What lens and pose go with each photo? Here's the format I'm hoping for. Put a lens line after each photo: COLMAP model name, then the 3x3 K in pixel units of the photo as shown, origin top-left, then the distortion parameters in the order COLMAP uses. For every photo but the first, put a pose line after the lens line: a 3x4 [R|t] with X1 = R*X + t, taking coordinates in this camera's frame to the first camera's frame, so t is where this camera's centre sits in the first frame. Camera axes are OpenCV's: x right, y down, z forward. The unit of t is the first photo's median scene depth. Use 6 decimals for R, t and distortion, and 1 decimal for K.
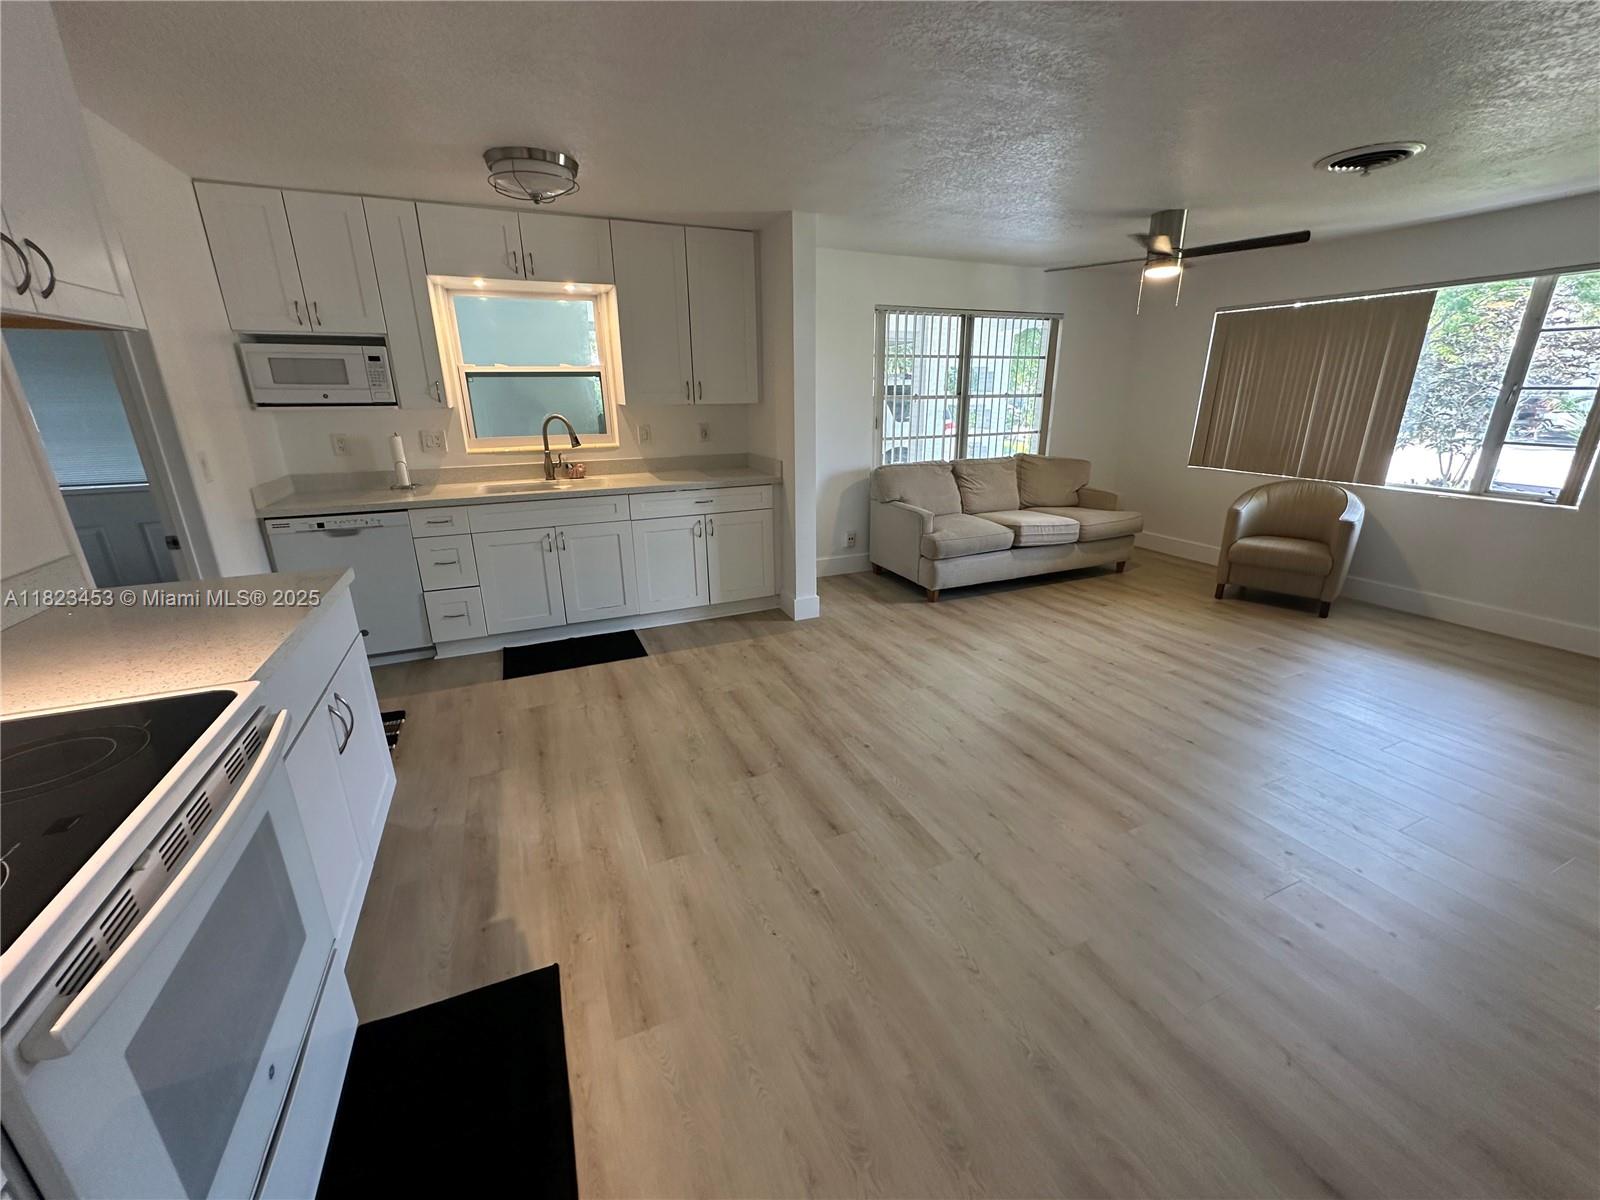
lens RADIAL K [[639.1, 0, 802.8], [0, 639.1, 599.1], [0, 0, 1]] dist [-0.002099, 0.000526]
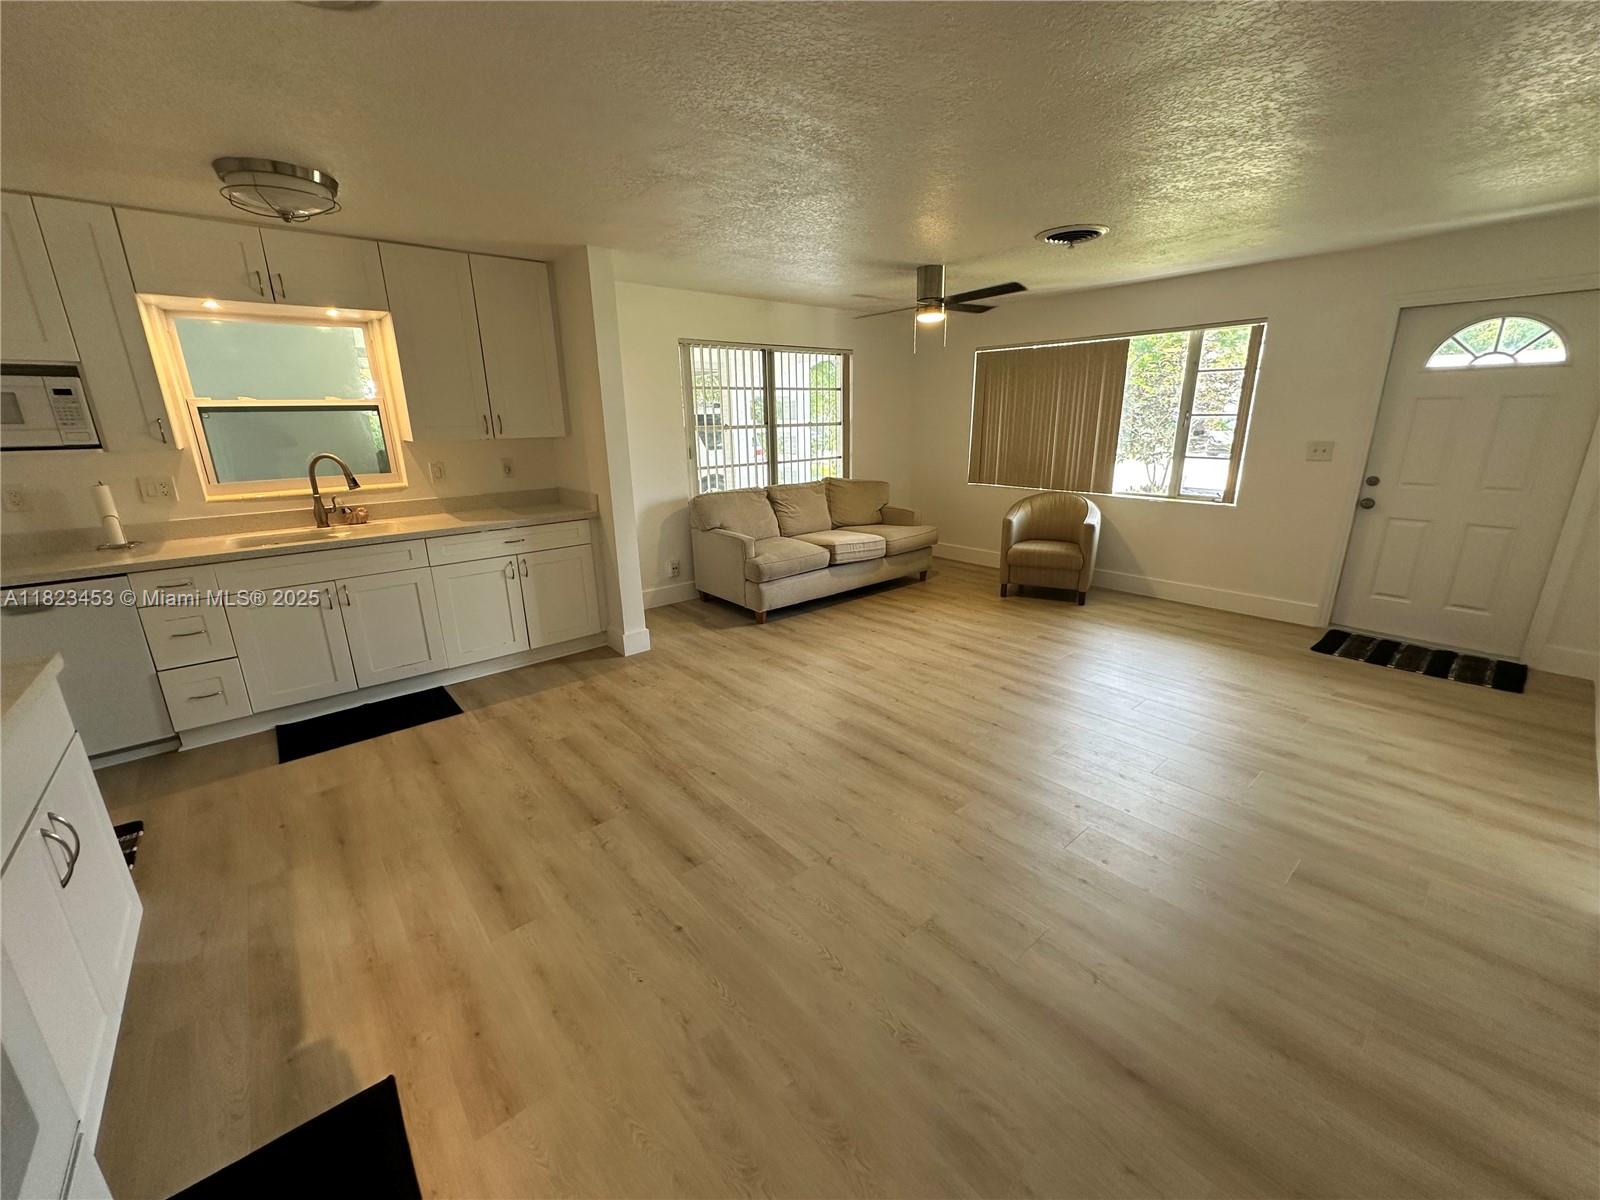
lens RADIAL K [[639.1, 0, 802.8], [0, 639.1, 599.1], [0, 0, 1]] dist [-0.002099, 0.000526]
pose [[0.958908, -0.086524, 0.270203, -0.011221], [0.096666, 0.995017, -0.024430, -0.004376], [-0.266743, 0.049545, 0.962493, -0.018225]]
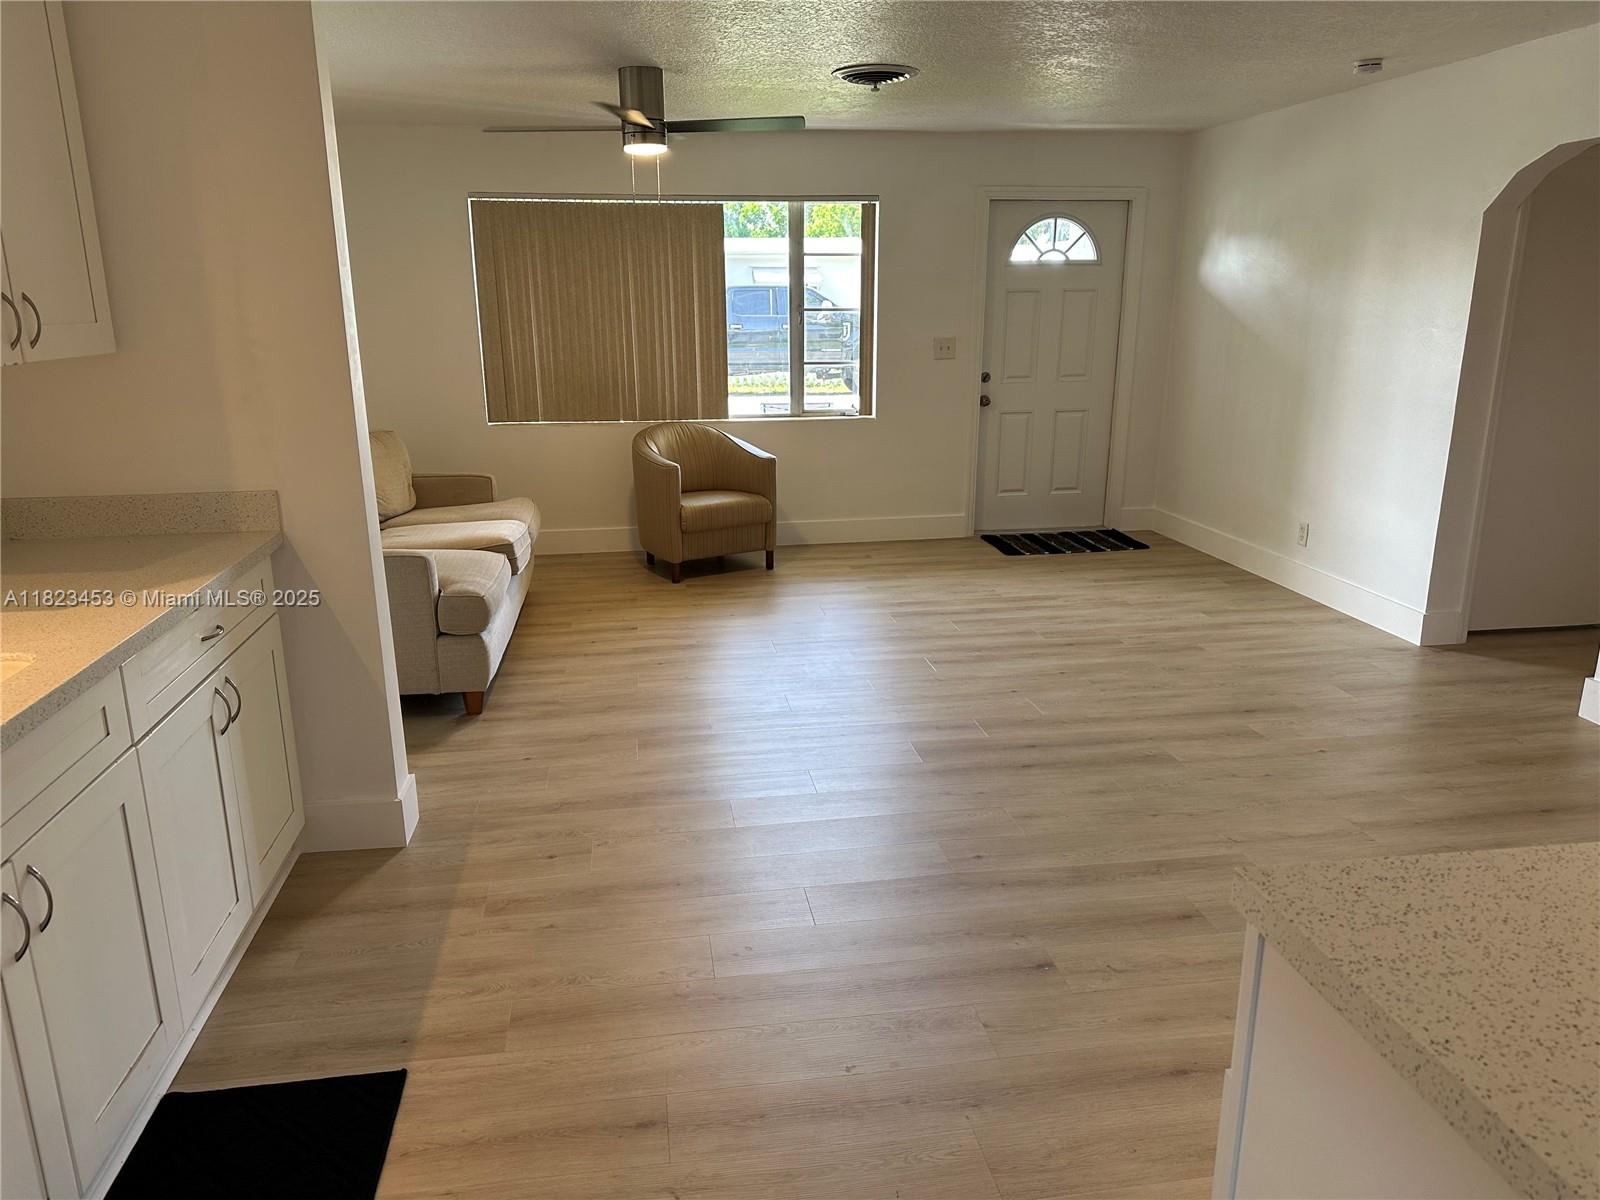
lens RADIAL K [[1115.2, 0, 800.0], [0, 1115.2, 600.0], [0, 0, 1]] dist [0.187712, -0.253046]
pose [[0.268943, -0.246584, 0.931056, -0.792450], [0.303995, 0.938992, 0.160874, -0.212656], [-0.913924, 0.239771, 0.327496, 0.597519]]
